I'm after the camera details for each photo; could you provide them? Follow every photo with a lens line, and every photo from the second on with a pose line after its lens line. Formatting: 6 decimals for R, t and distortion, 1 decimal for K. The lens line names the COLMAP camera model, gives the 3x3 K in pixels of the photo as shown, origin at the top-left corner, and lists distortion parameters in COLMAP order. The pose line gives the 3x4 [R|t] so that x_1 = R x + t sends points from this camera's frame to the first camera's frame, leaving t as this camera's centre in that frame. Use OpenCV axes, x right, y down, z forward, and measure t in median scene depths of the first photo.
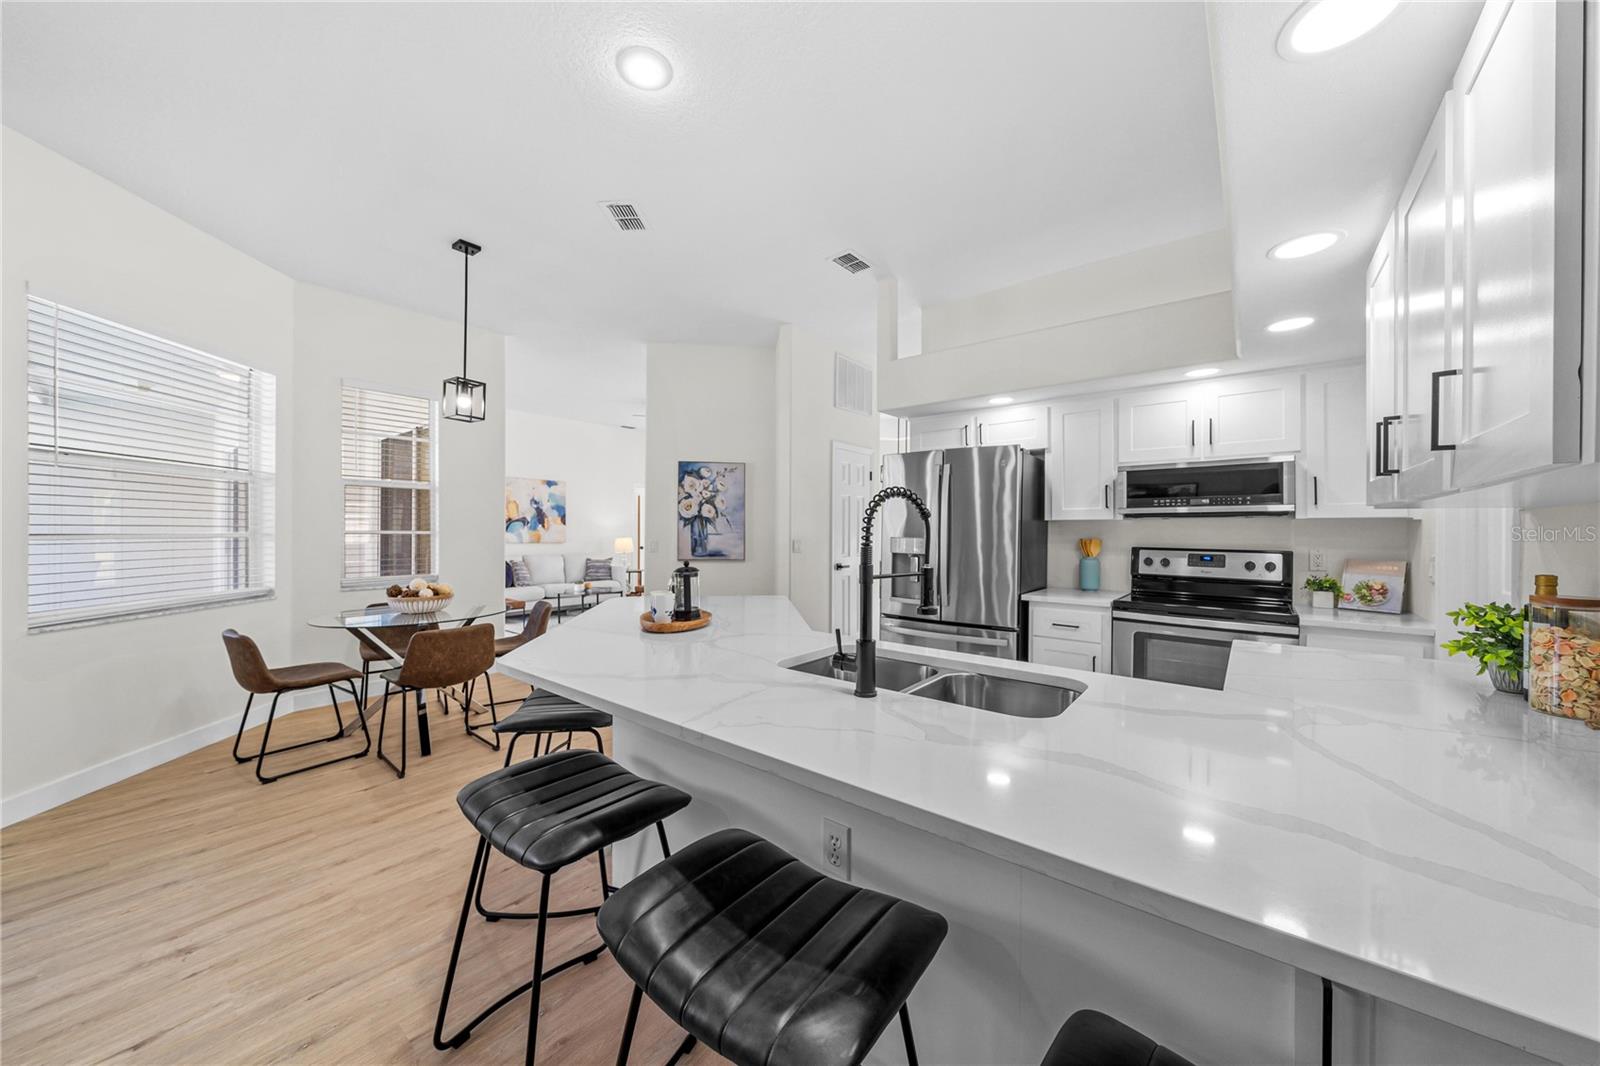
lens RADIAL K [[547.6, 0, 804.3], [0, 547.6, 533.0], [0, 0, 1]] dist [-0.006999, -0.000135]
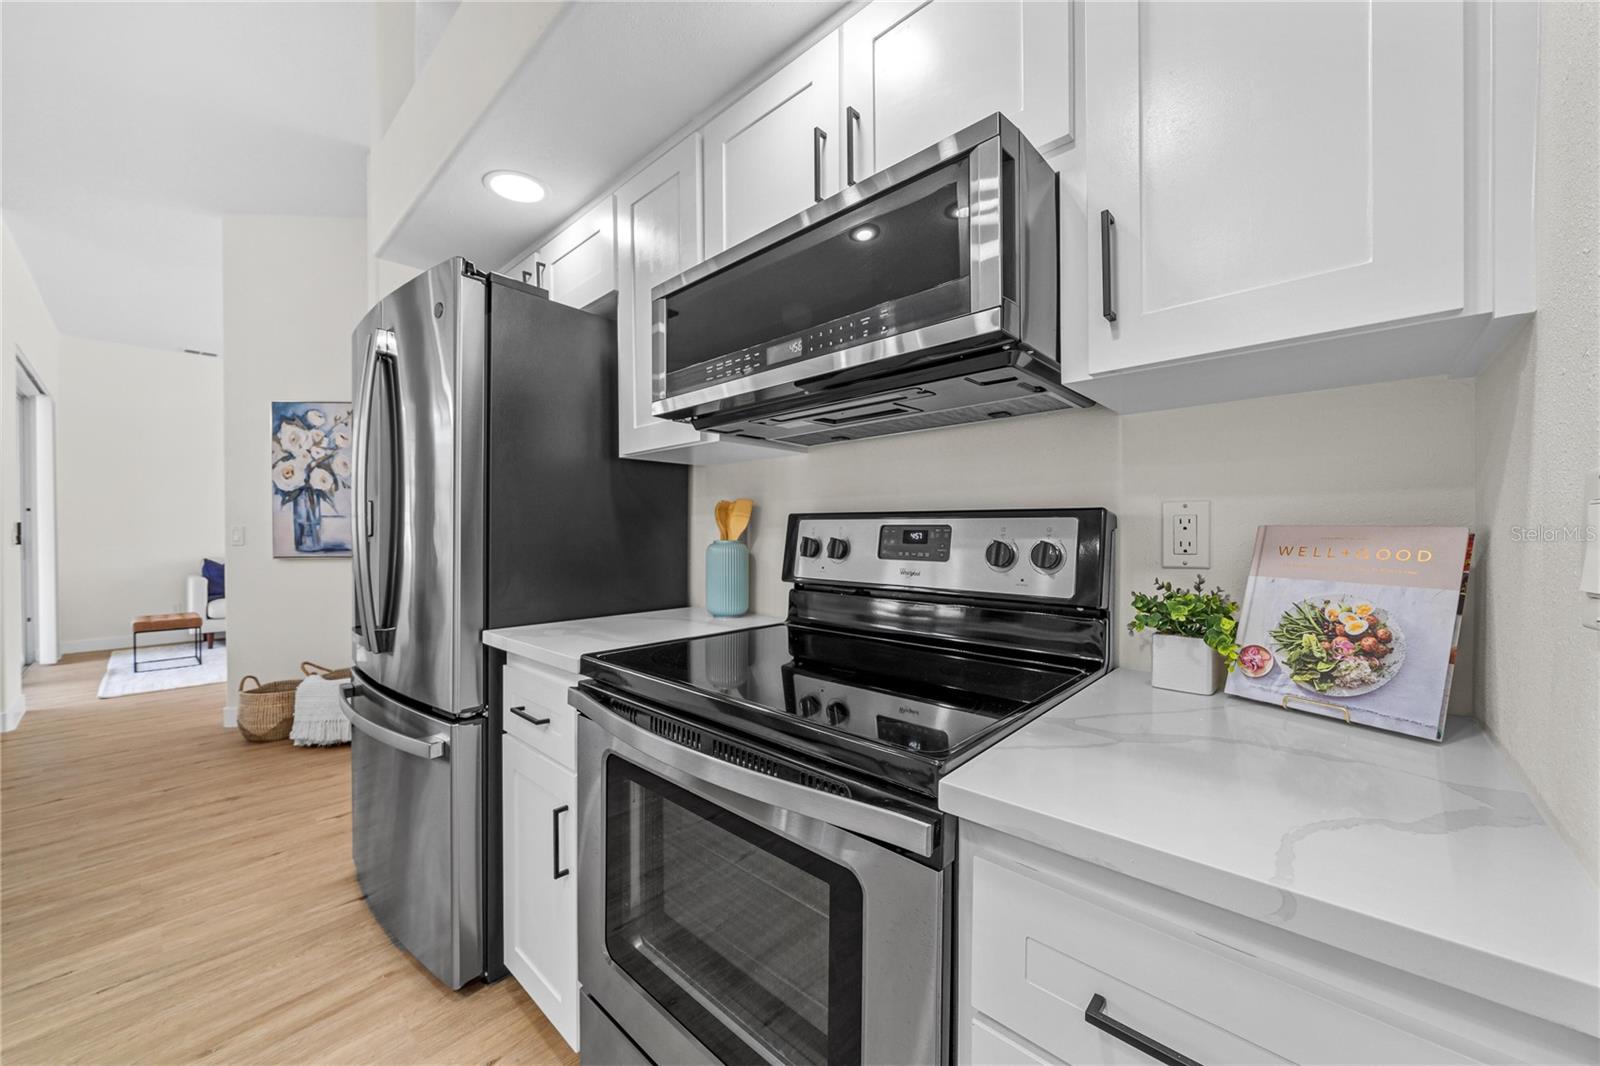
lens RADIAL K [[581.5, 0, 799.0], [0, 581.5, 538.8], [0, 0, 1]] dist [-0.005605, -0.000397]
pose [[0.998801, -0.006752, -0.048494, 0.638190], [0.007123, 0.999947, 0.007485, 0.042143], [0.048441, -0.007821, 0.998795, 0.563916]]
